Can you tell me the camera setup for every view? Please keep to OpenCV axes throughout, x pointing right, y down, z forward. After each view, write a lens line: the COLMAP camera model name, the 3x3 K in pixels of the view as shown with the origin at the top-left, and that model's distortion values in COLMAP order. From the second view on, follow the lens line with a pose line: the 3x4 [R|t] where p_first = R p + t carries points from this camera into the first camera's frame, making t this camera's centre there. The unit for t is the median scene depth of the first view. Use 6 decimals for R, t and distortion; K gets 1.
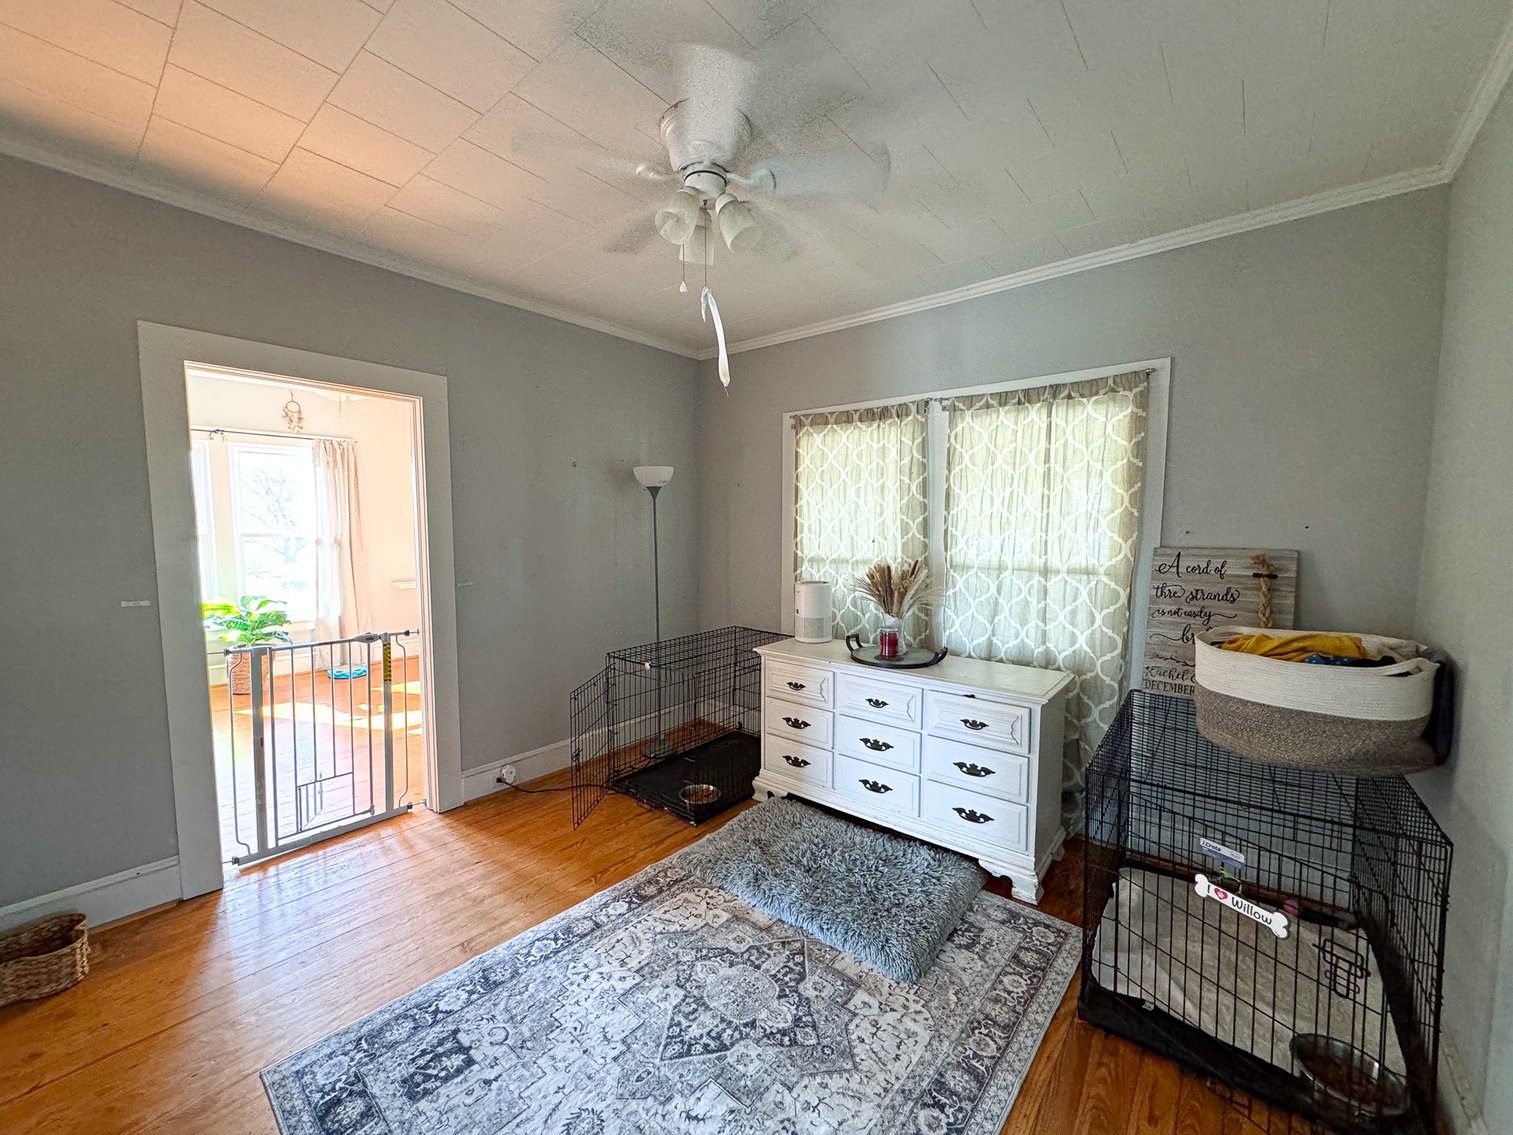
lens RADIAL K [[602.9, 0, 756.5], [0, 602.9, 567.5], [0, 0, 1]] dist [-0.001443, 0.000313]
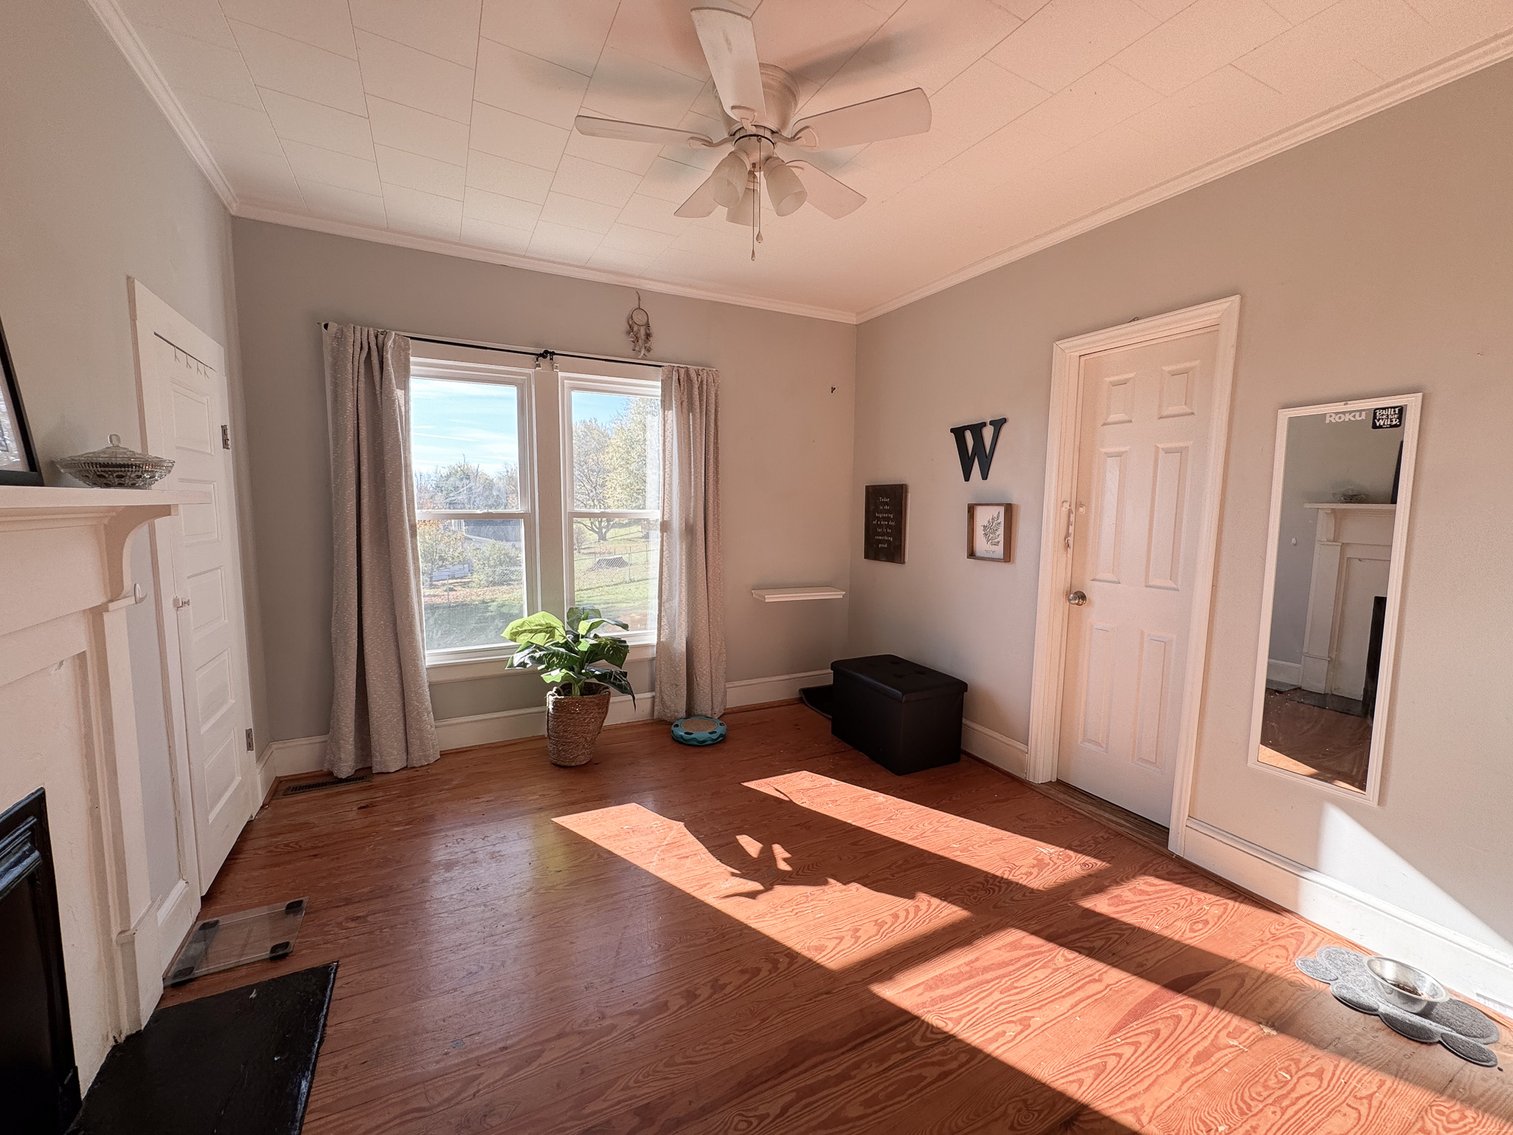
lens RADIAL K [[602.9, 0, 756.5], [0, 602.9, 567.5], [0, 0, 1]] dist [-0.001443, 0.000313]
pose [[0.918927, 0.047099, -0.391605, -0.716438], [-0.036932, 0.998757, 0.033459, -0.044507], [0.392694, -0.016284, 0.919525, 0.830743]]
